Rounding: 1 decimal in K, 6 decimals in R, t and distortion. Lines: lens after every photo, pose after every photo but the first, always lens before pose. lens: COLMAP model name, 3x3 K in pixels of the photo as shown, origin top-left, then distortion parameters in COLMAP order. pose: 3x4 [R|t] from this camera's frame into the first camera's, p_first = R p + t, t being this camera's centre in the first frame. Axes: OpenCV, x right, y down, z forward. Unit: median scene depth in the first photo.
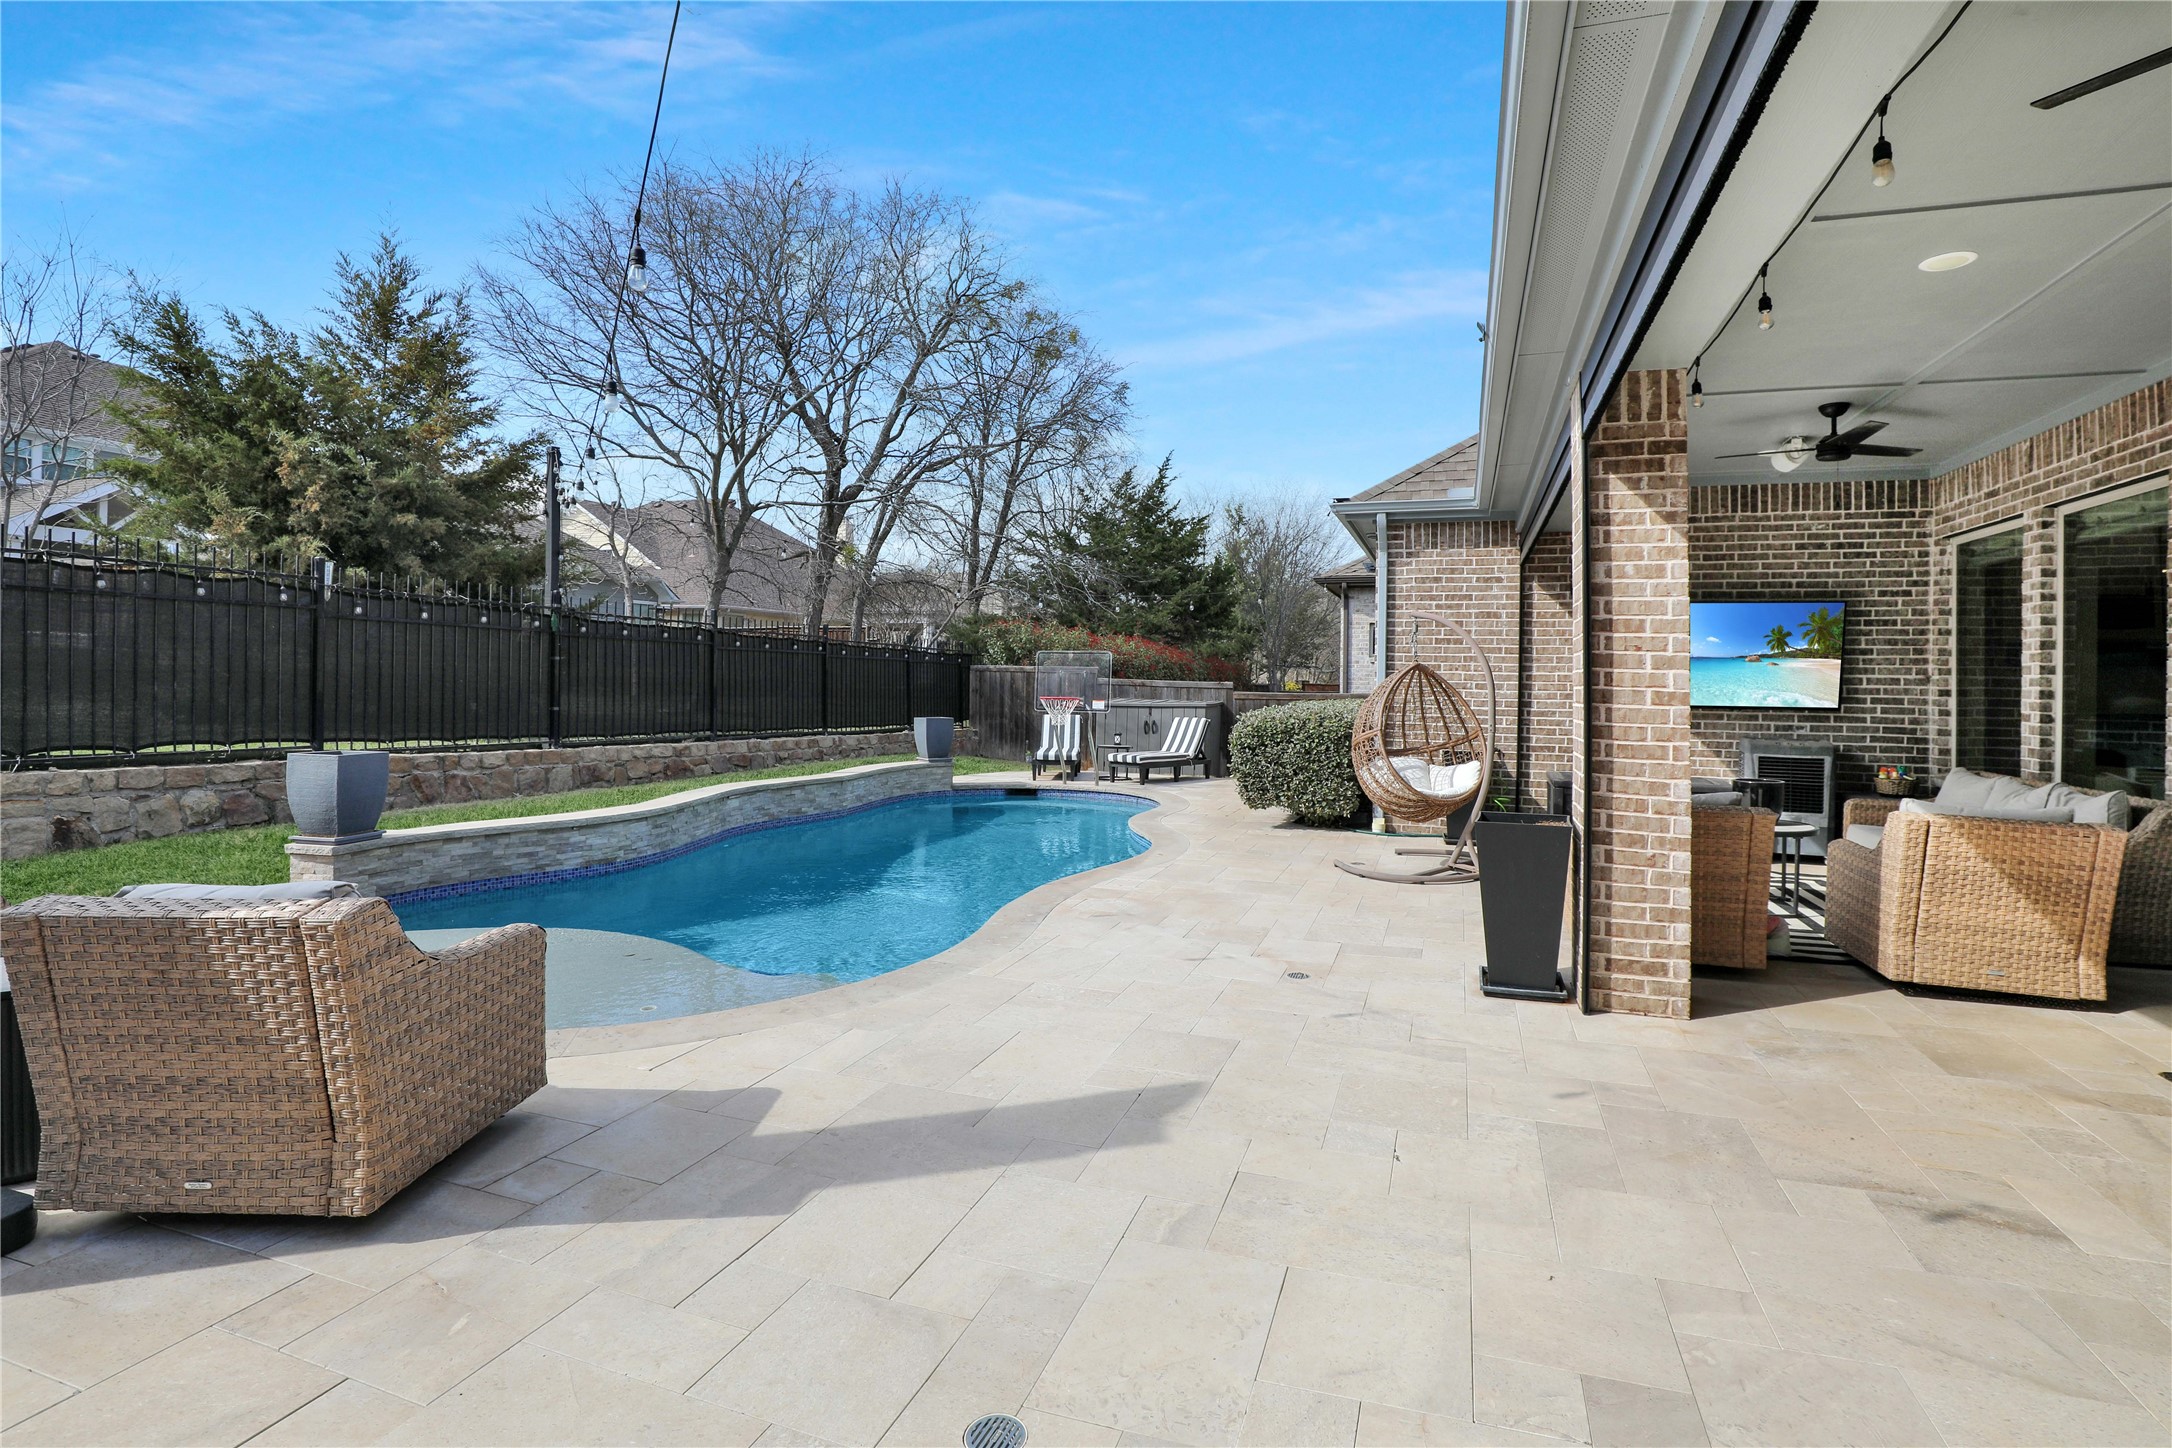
lens RADIAL K [[1018.1, 0, 1061.3], [0, 1018.1, 680.4], [0, 0, 1]] dist [-0.022460, 0.000197]
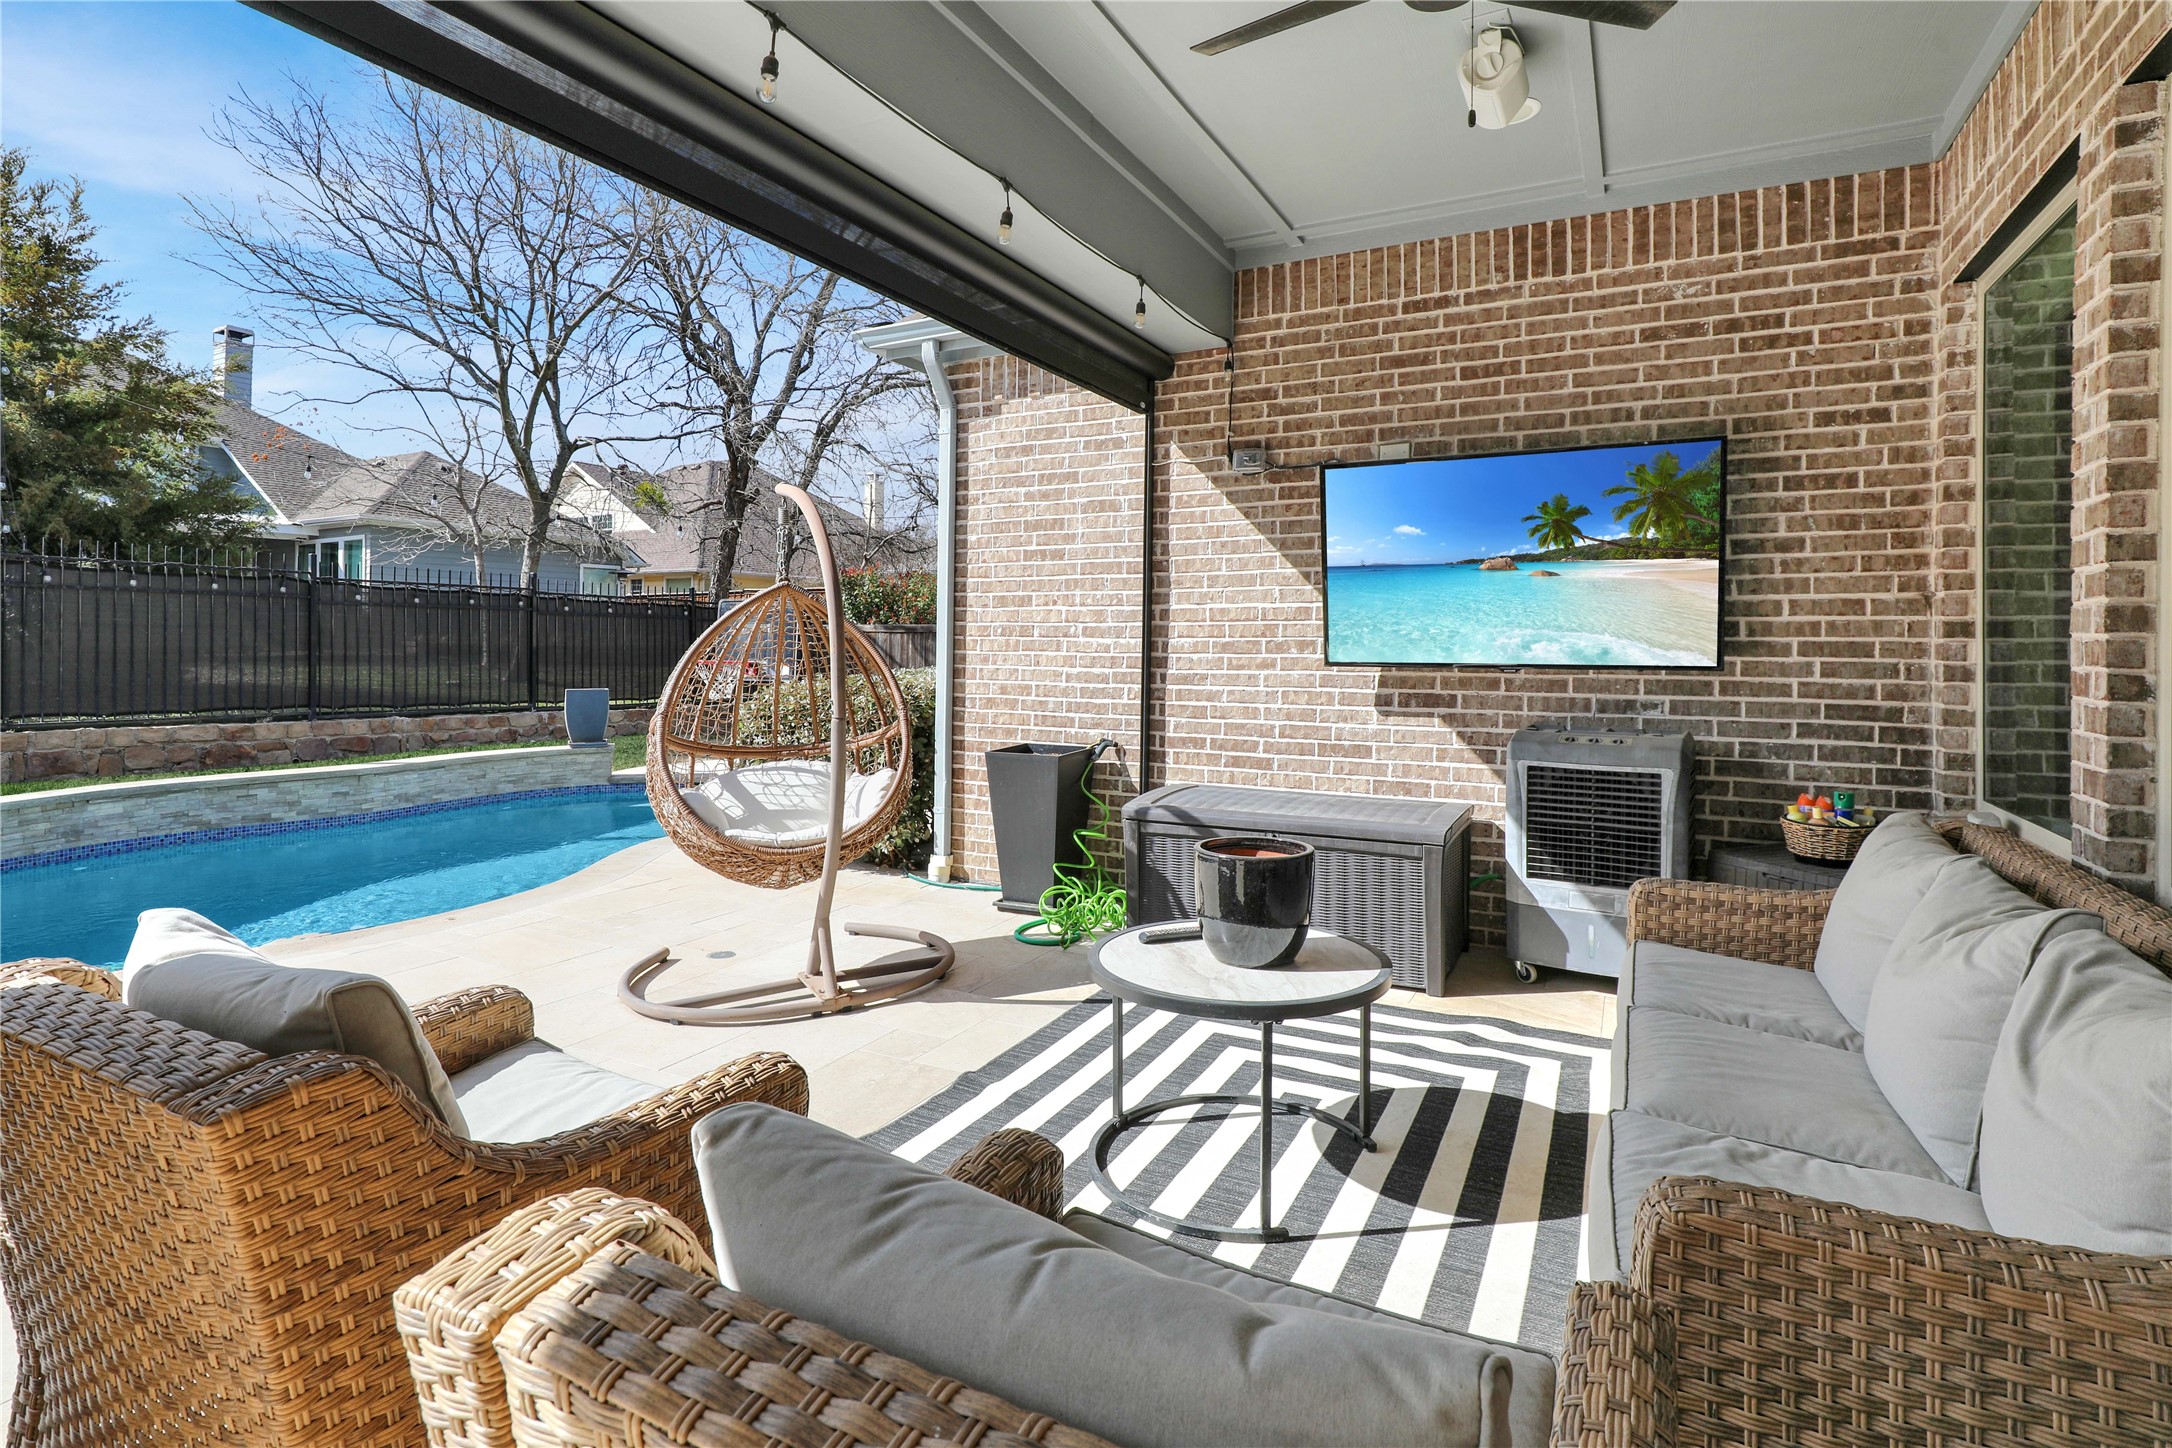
lens RADIAL K [[1006.2, 0, 1087.3], [0, 1006.2, 660.6], [0, 0, 1]] dist [-0.020949, -0.000258]
pose [[0.986792, -0.008427, -0.161774, 0.550024], [0.010262, 0.999892, 0.010513, 0.017318], [0.161668, -0.012035, 0.986772, 0.483295]]
